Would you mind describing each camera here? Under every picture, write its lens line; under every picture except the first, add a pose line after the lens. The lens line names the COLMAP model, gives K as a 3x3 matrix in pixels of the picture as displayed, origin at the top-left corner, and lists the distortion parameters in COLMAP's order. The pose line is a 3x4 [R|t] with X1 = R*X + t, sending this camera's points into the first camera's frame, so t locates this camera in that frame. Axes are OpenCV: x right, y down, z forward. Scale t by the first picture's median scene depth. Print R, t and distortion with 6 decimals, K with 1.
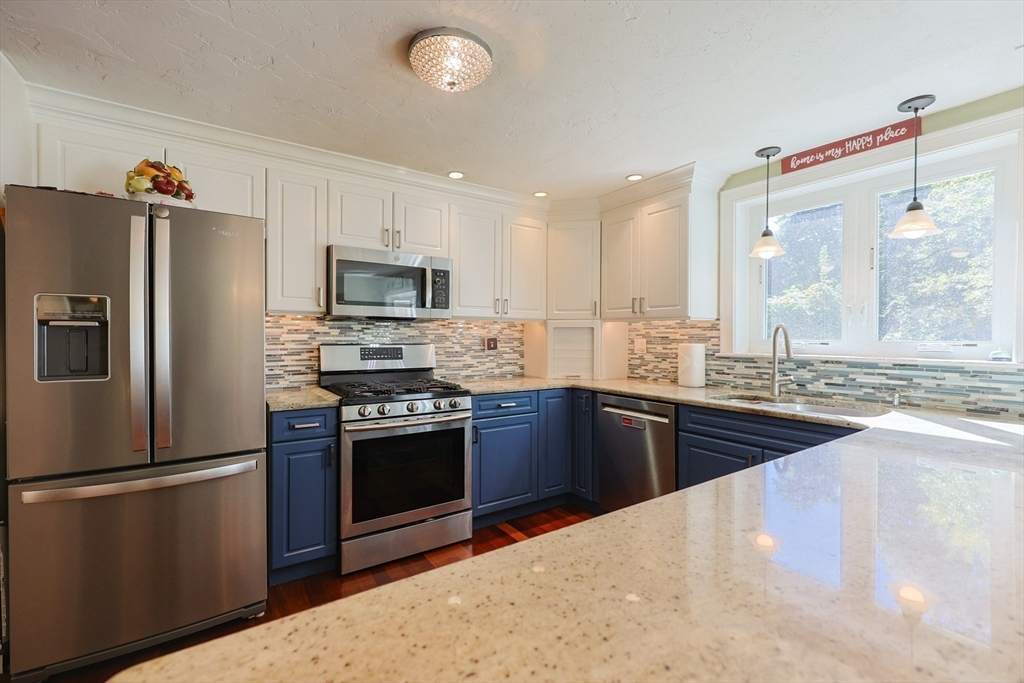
lens RADIAL K [[436.8, 0, 518.0], [0, 436.8, 340.0], [0, 0, 1]] dist [-0.002697, 0.000001]
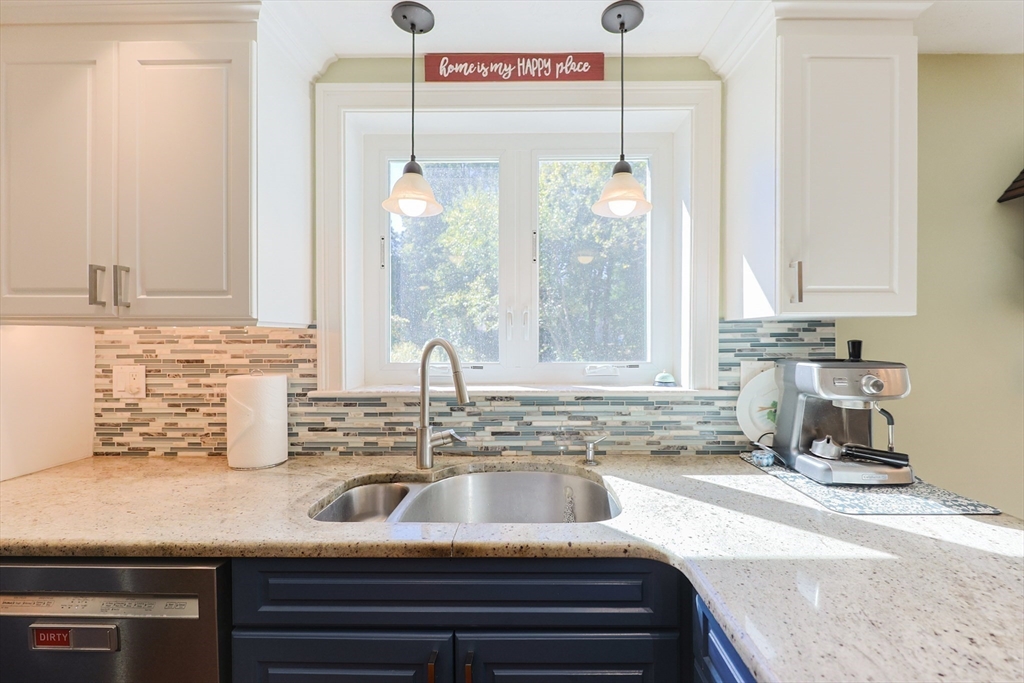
lens RADIAL K [[436.8, 0, 518.0], [0, 436.8, 340.0], [0, 0, 1]] dist [-0.002697, 0.000001]
pose [[0.582919, -0.002815, 0.812525, 0.186939], [0.011228, 0.999926, -0.004591, -0.027044], [-0.812453, 0.011799, 0.582908, 0.522668]]
